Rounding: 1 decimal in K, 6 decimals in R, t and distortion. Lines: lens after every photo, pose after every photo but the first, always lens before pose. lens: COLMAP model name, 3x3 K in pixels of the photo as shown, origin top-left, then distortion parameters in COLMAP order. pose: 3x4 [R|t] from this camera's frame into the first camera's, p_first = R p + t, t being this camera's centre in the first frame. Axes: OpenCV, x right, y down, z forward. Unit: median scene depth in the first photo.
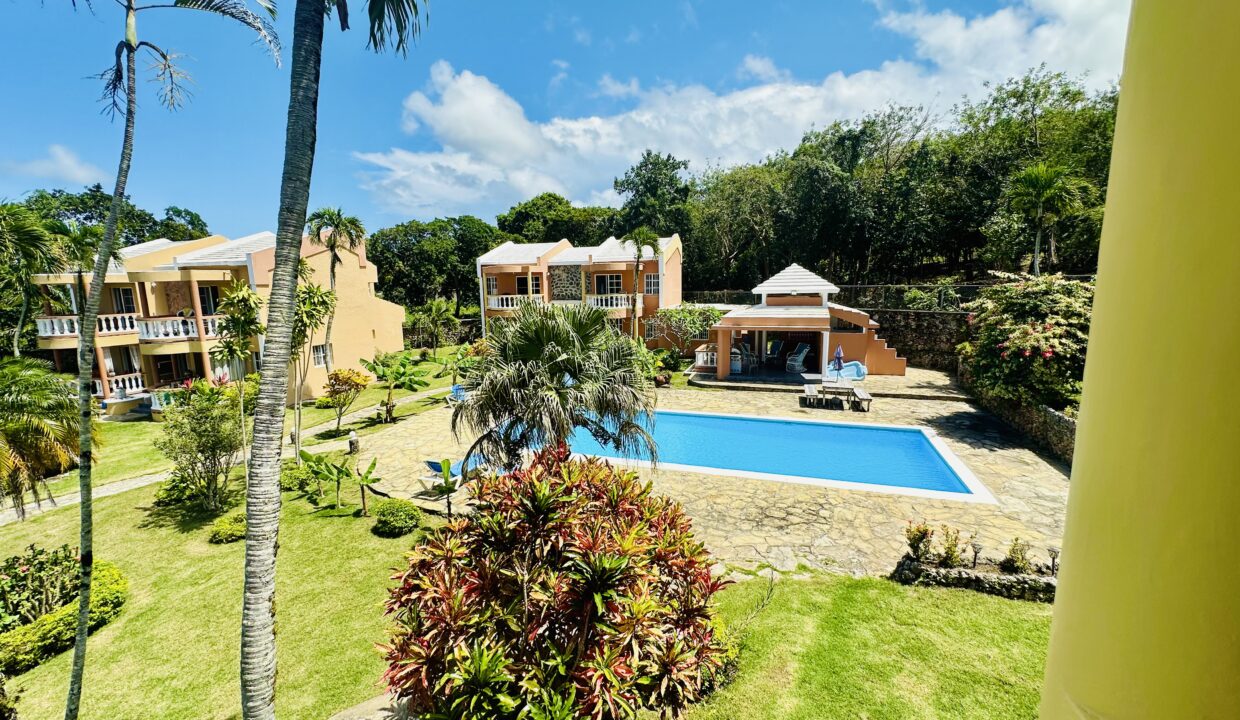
lens RADIAL K [[497.3, 0, 625.1], [0, 497.3, 359.2], [0, 0, 1]] dist [-0.011794, 0.000563]
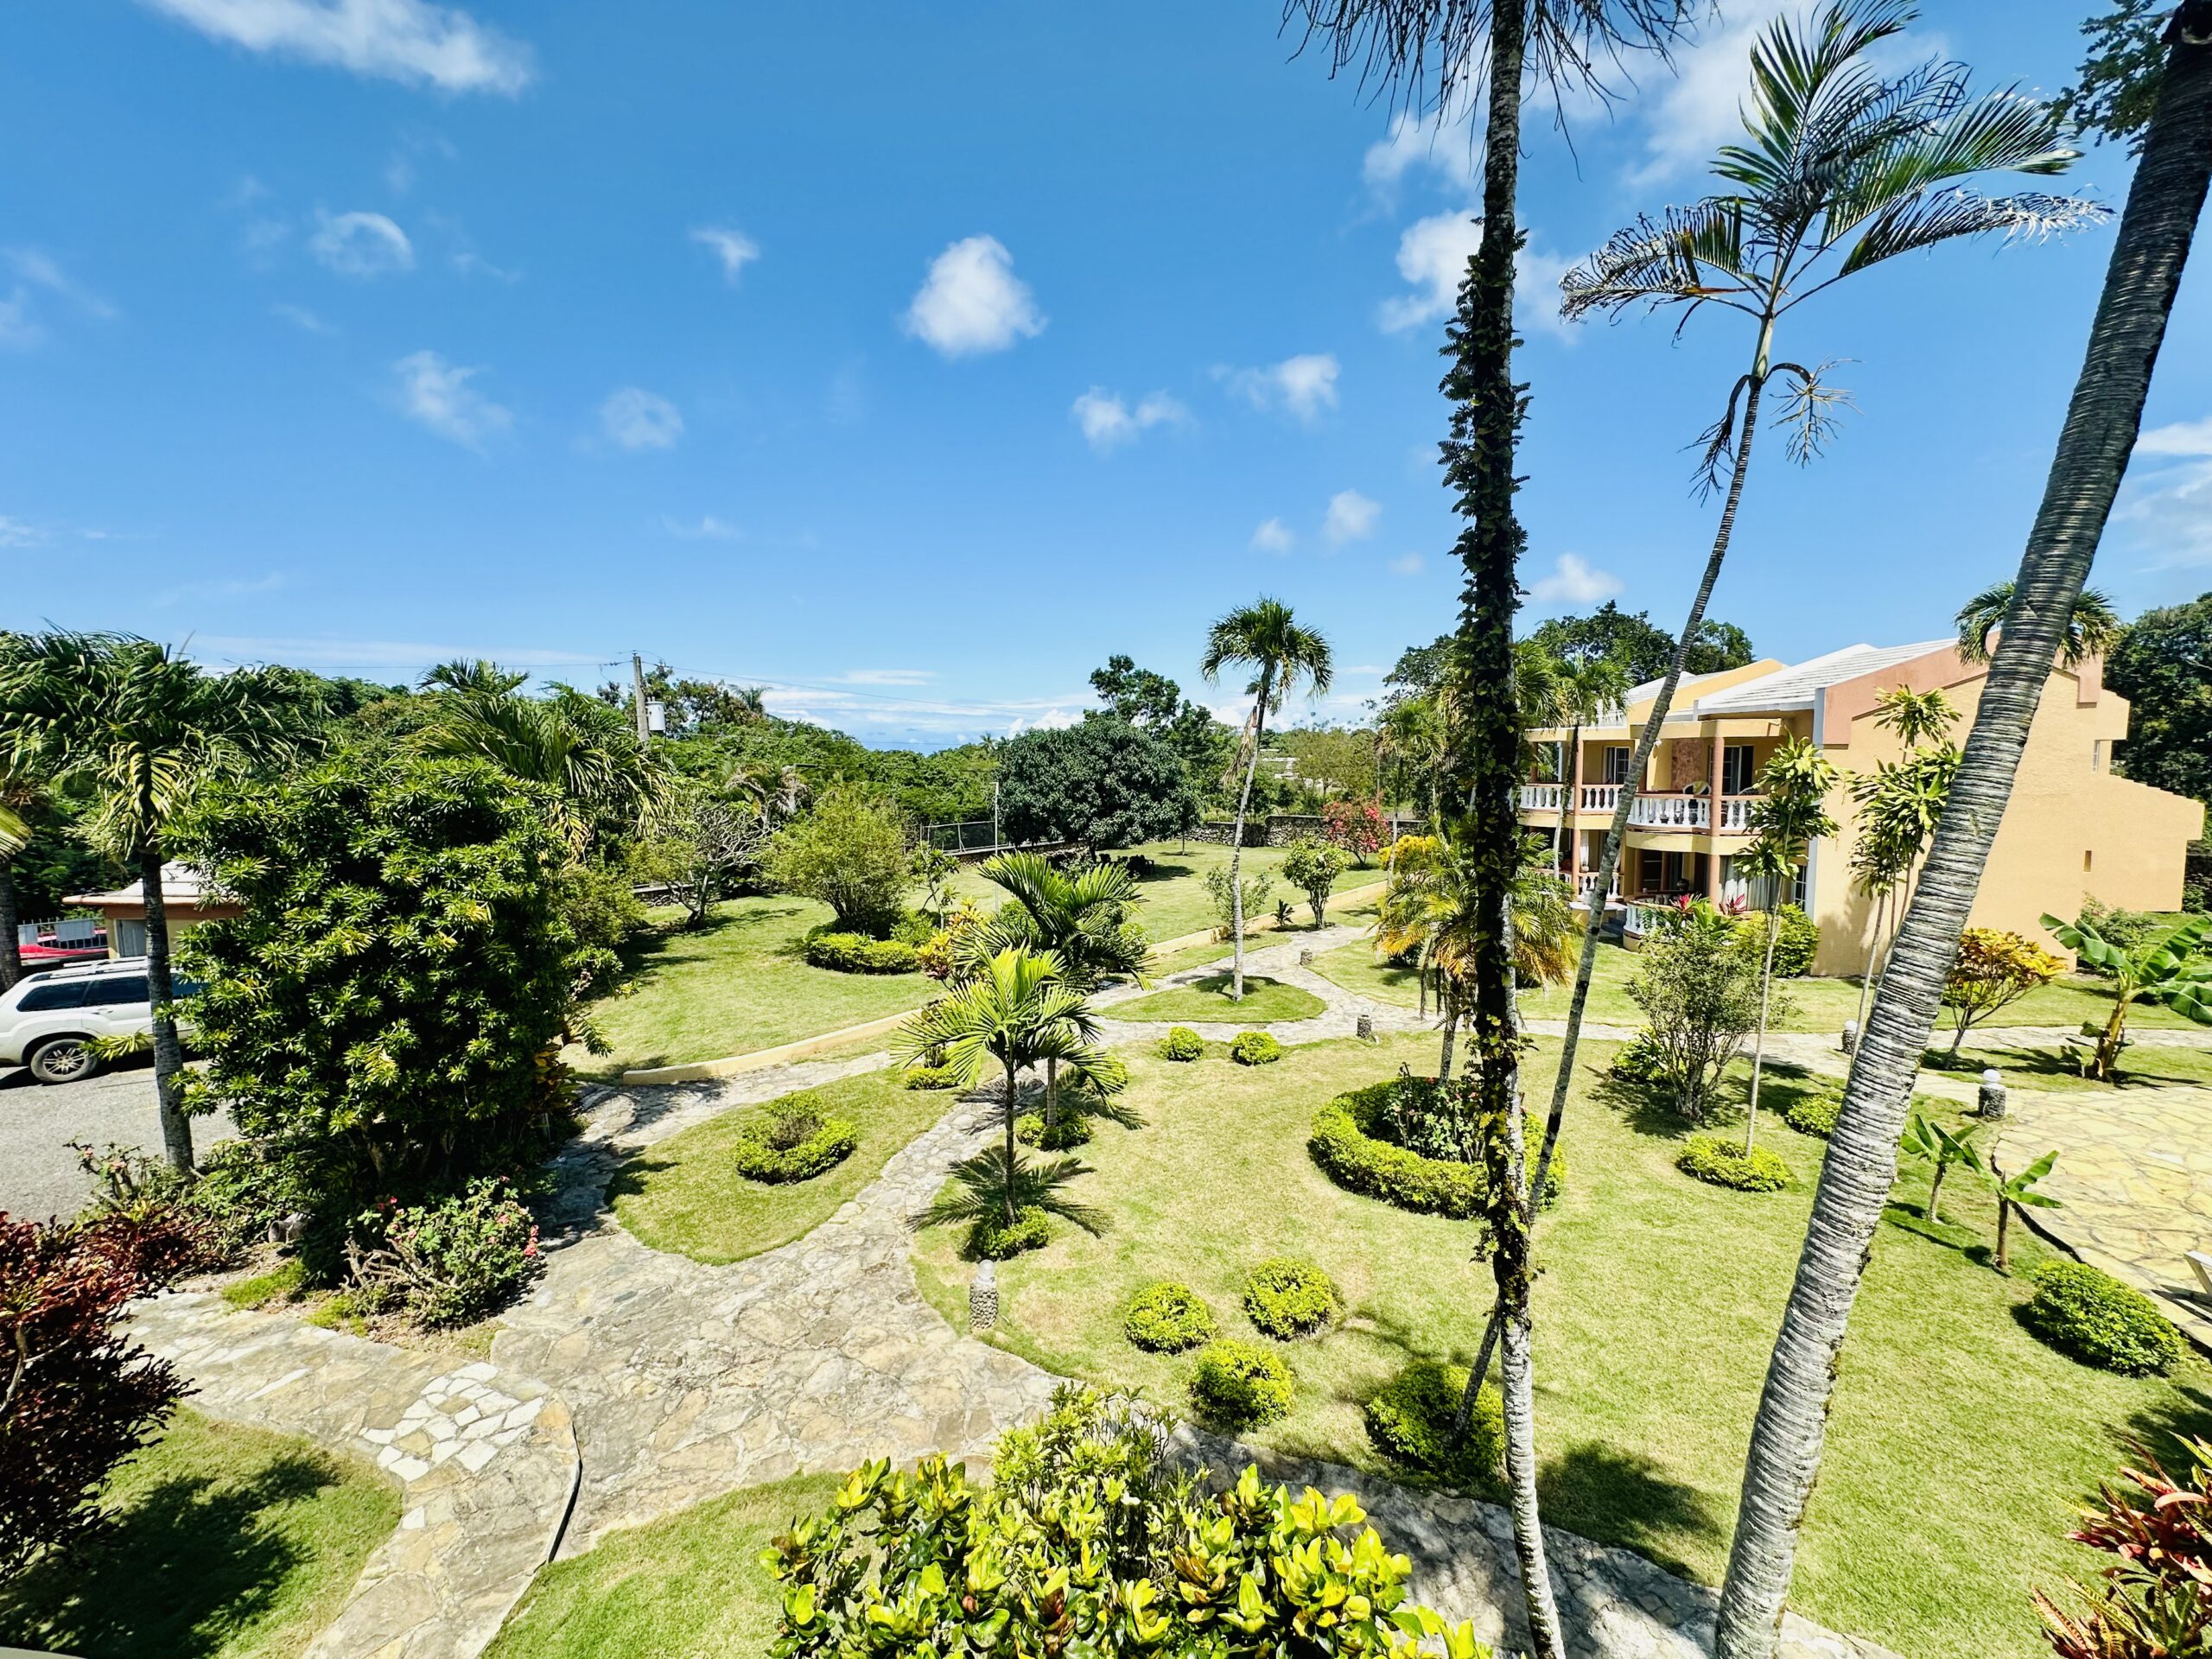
lens RADIAL K [[888.4, 0, 1108.0], [0, 888.4, 834.7], [0, 0, 1]] dist [-0.007340, 0.001446]
pose [[0.265333, 0.101499, -0.958799, -0.011072], [-0.145253, 0.987302, 0.064320, -0.000481], [0.953153, 0.122202, 0.276707, -0.011336]]
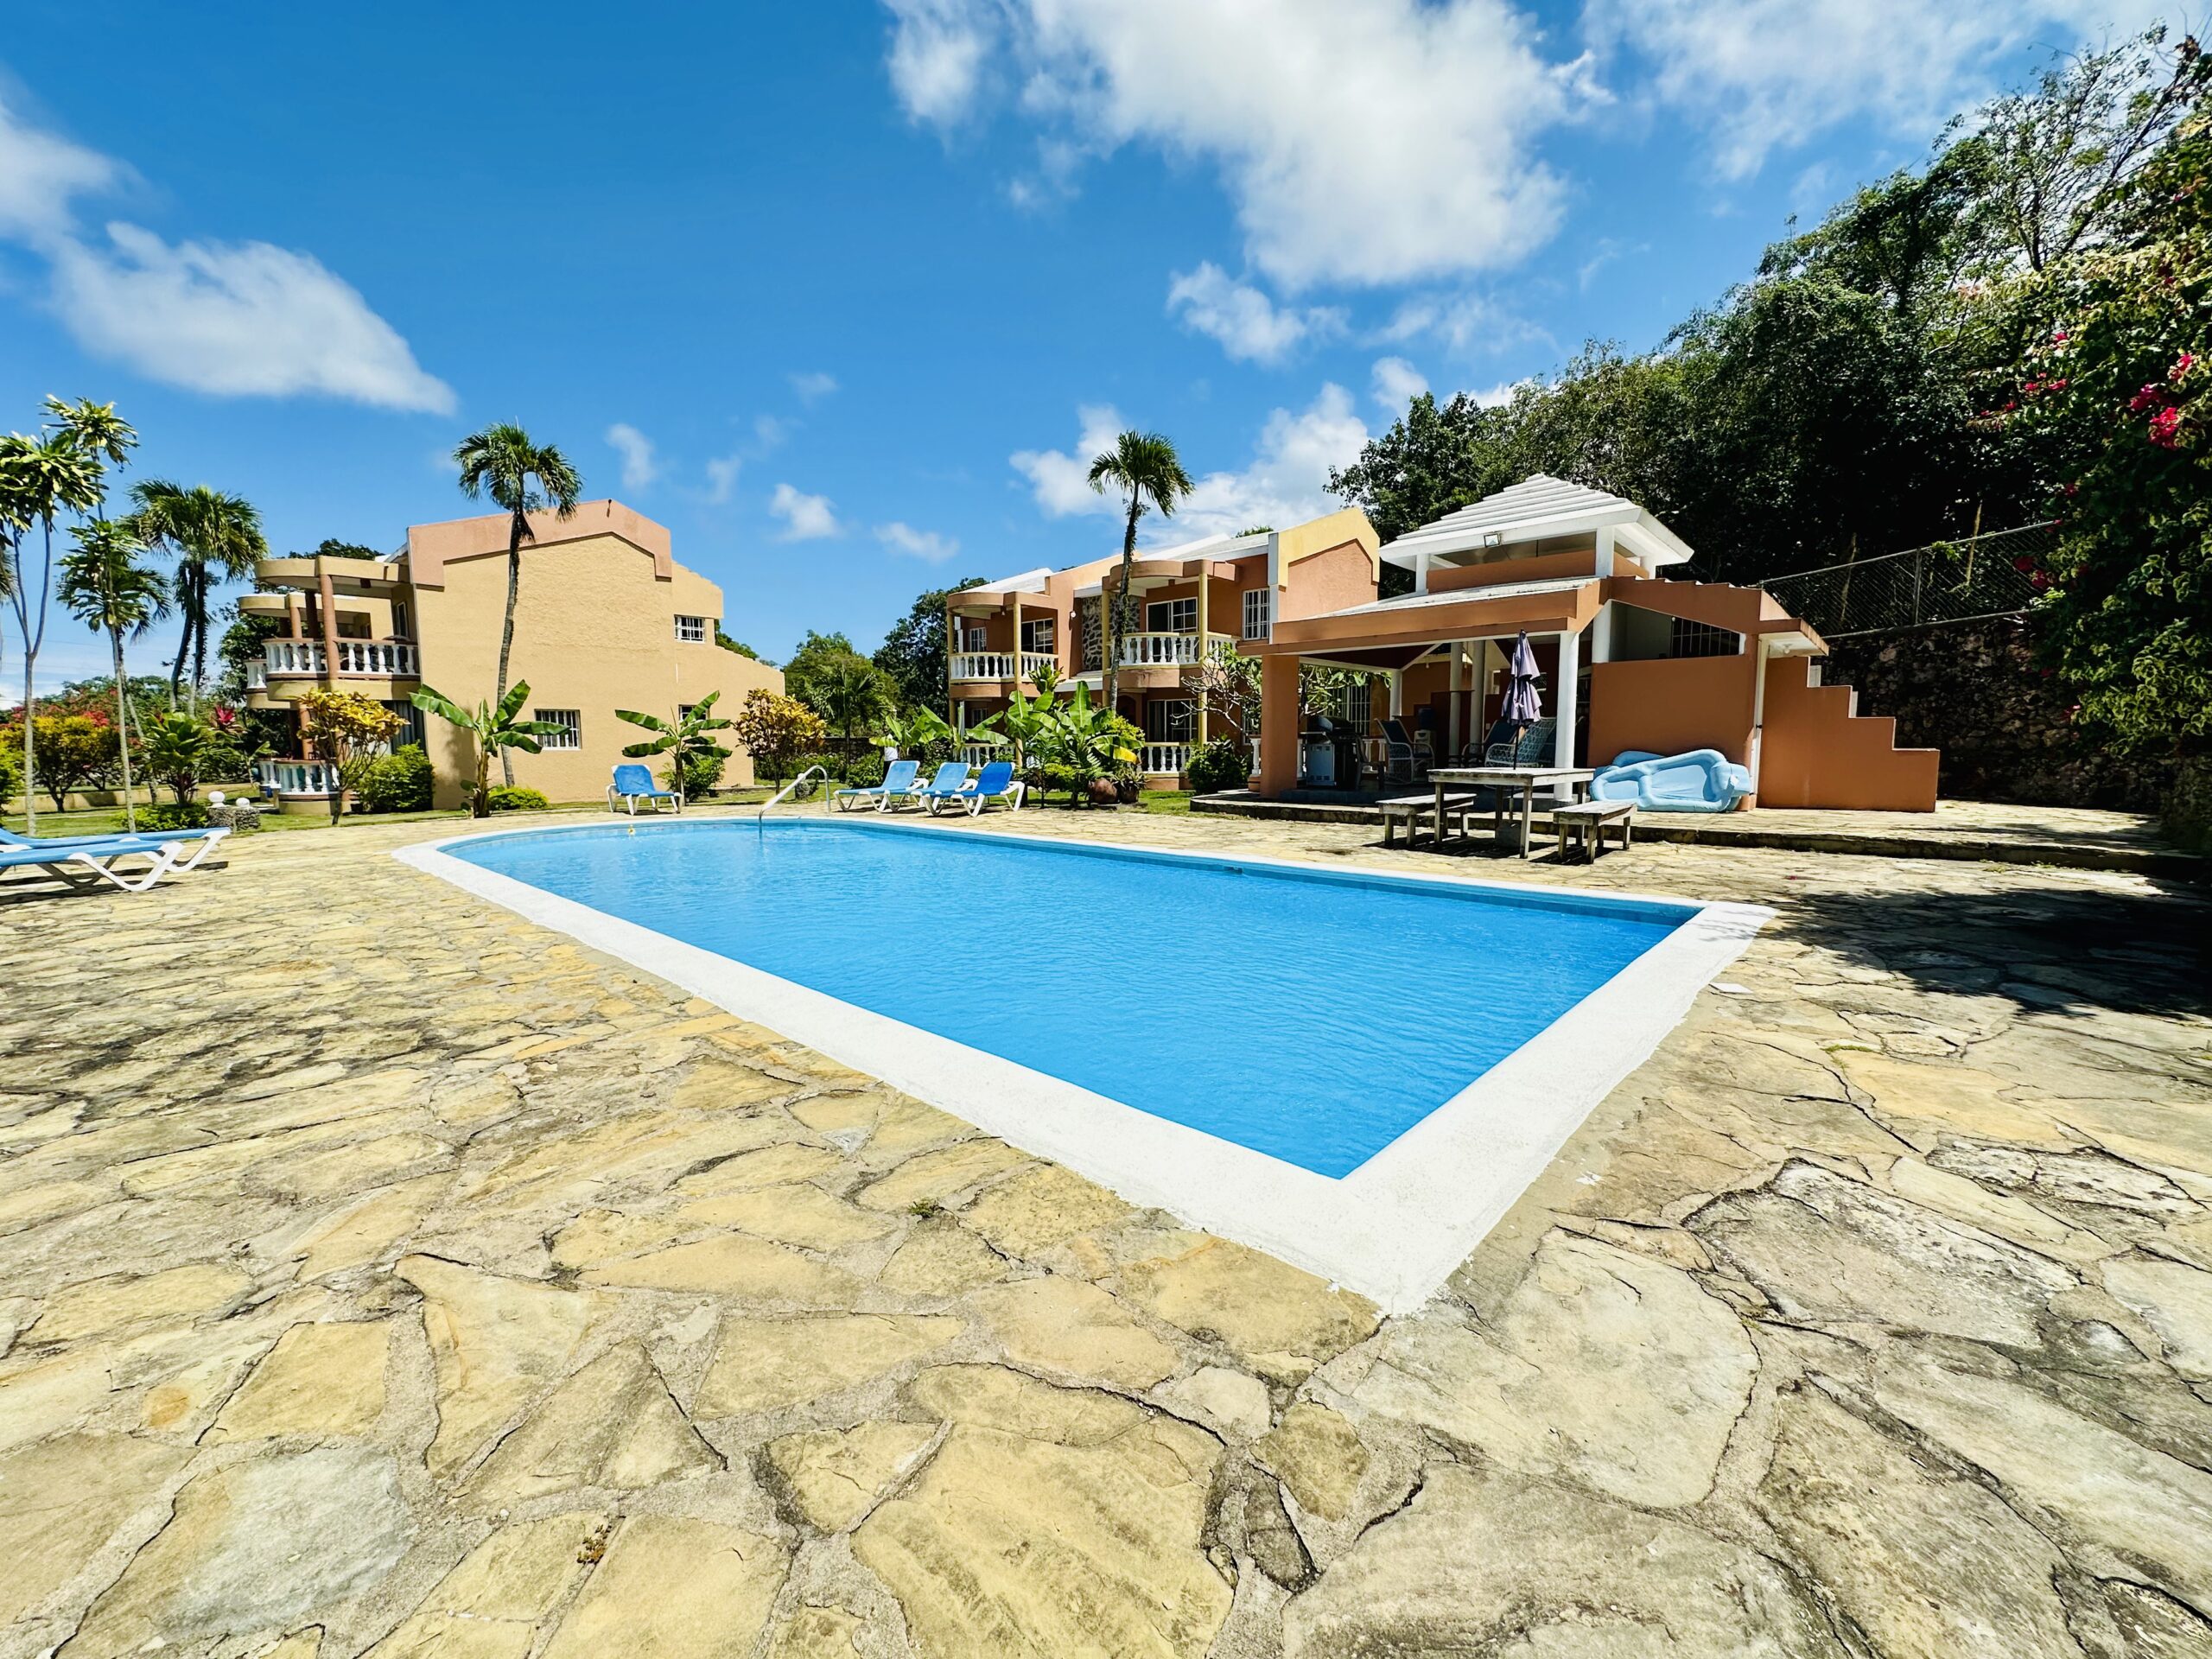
lens RADIAL K [[888.4, 0, 1110.3], [0, 888.4, 825.1], [0, 0, 1]] dist [-0.007340, 0.001446]
pose [[0.912386, 0.048672, -0.406428, 0.404854], [-0.072226, 0.996469, -0.042806, 0.110719], [0.402909, 0.068410, 0.912680, 0.426675]]
